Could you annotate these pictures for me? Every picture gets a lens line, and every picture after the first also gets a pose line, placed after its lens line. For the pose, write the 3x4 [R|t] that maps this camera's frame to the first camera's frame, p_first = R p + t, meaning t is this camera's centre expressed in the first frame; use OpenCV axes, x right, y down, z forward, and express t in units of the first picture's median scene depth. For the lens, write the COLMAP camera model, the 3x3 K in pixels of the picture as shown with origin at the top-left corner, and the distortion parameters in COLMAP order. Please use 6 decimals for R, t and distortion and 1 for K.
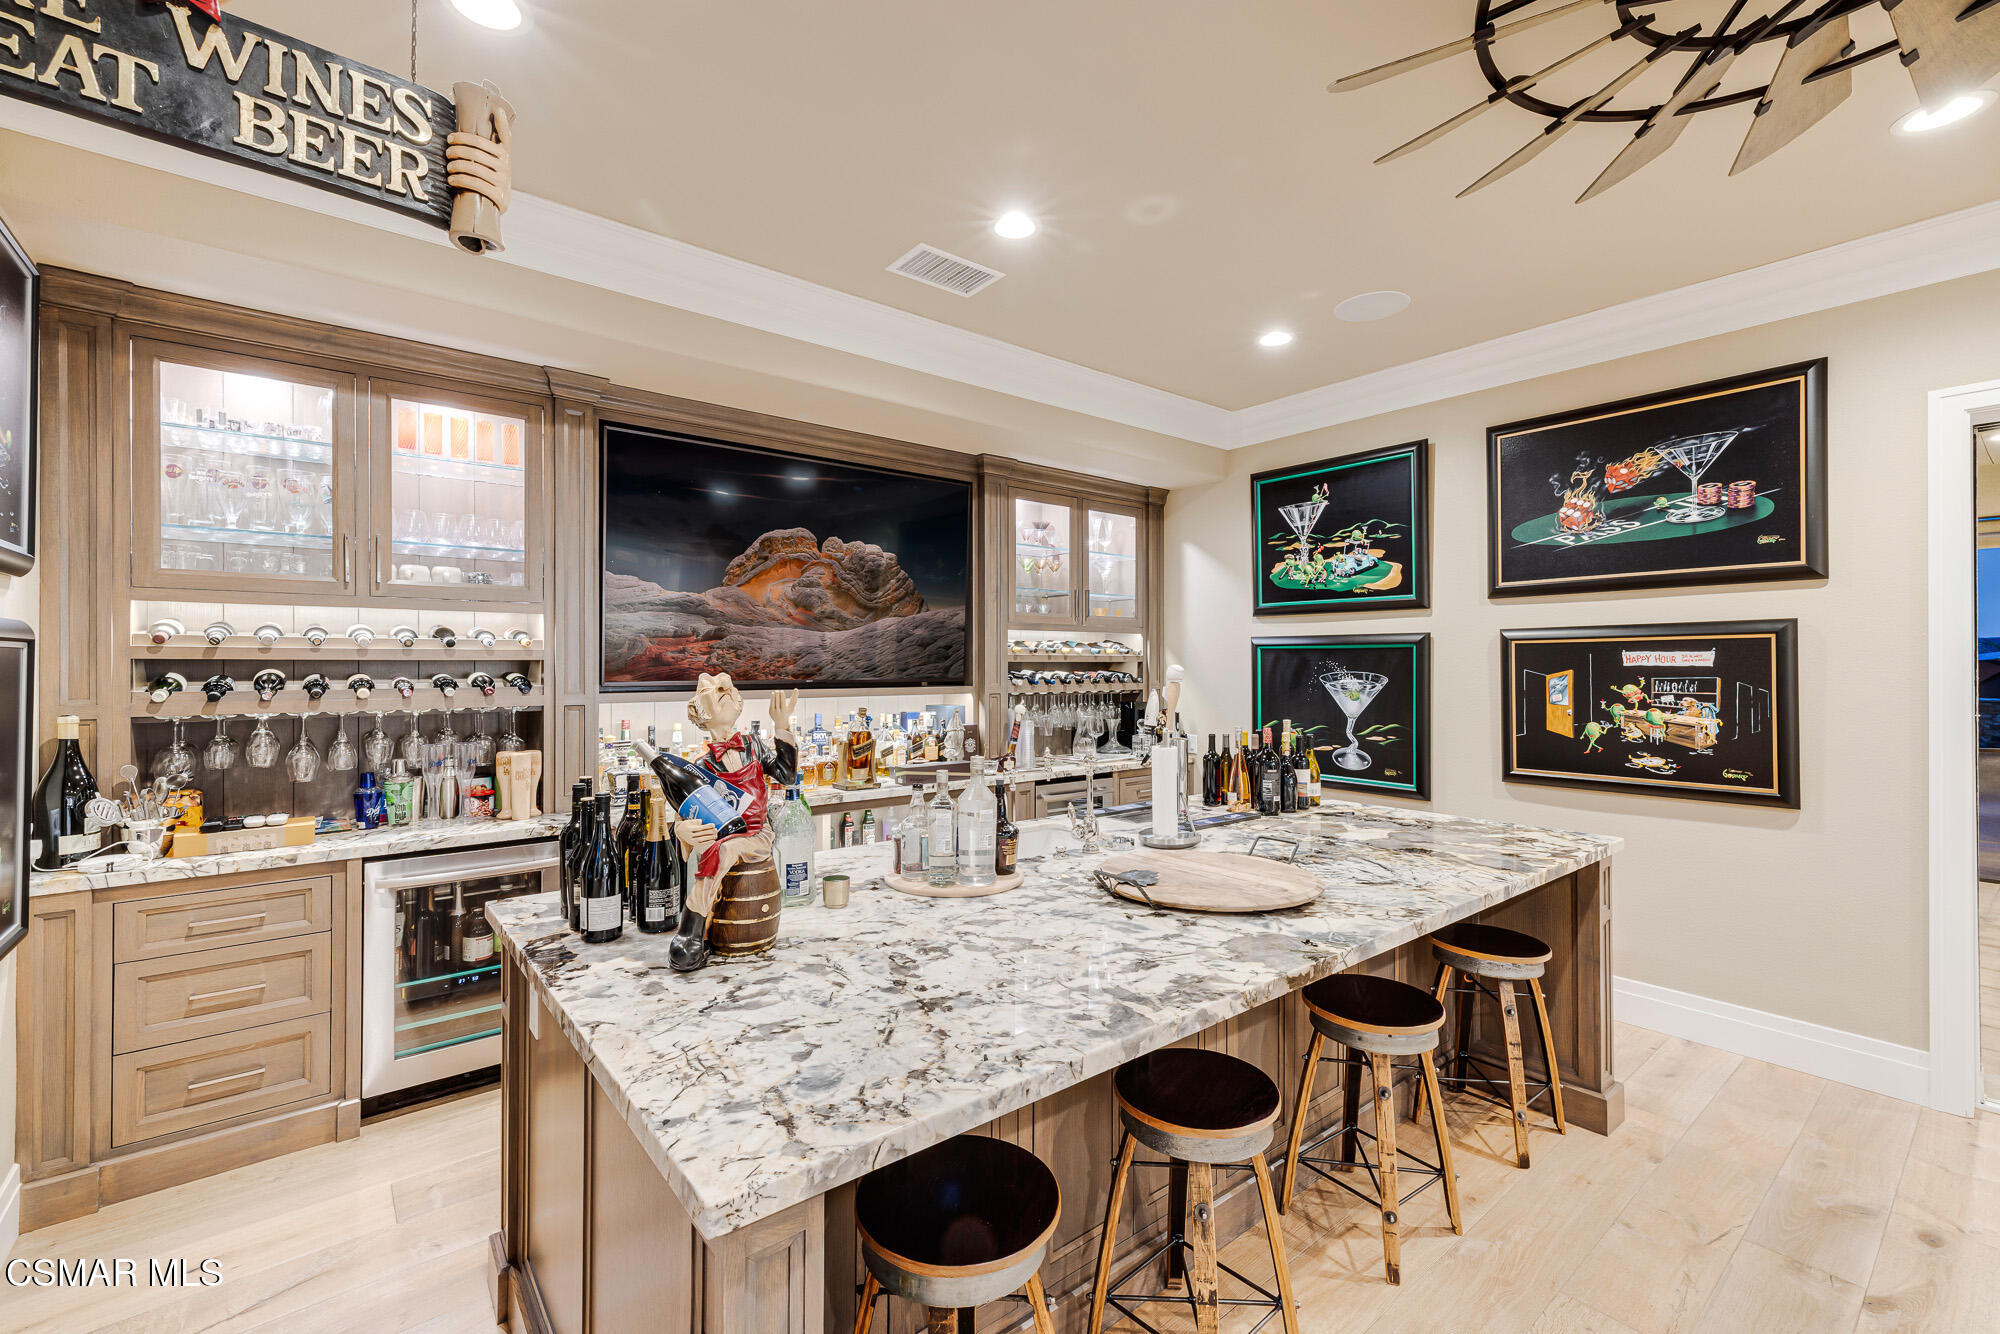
lens RADIAL K [[835.5, 0, 993.7], [0, 835.5, 665.8], [0, 0, 1]] dist [-0.001882, -0.000052]
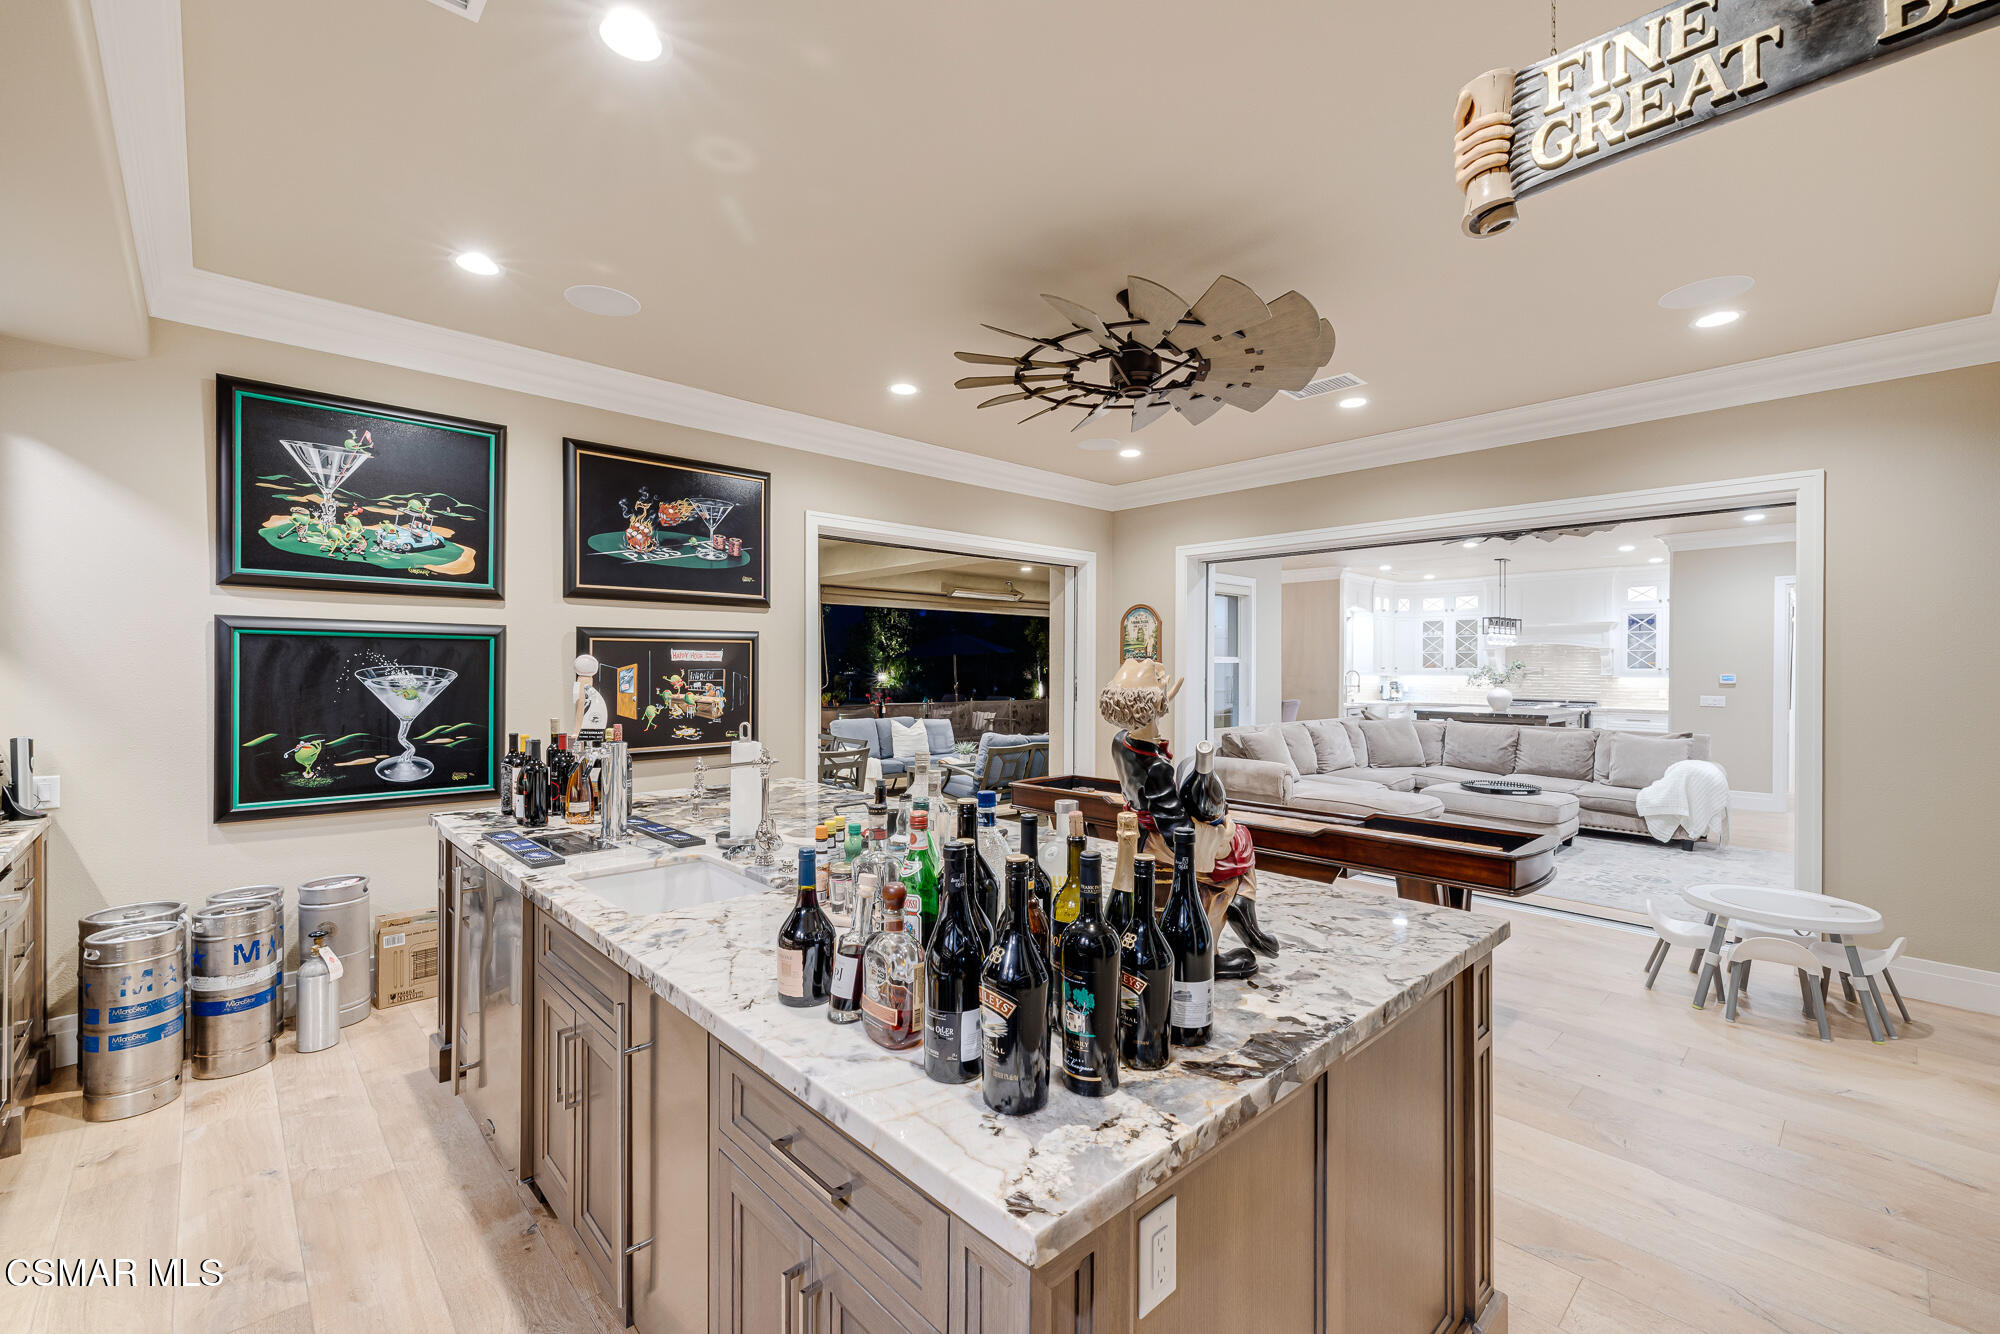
lens RADIAL K [[835.5, 0, 993.7], [0, 835.5, 665.8], [0, 0, 1]] dist [-0.001882, -0.000052]
pose [[-0.081090, -0.001515, 0.996706, -0.542295], [-0.005107, 0.999986, 0.001105, 0.003797], [-0.996694, -0.005000, -0.081097, 0.557884]]
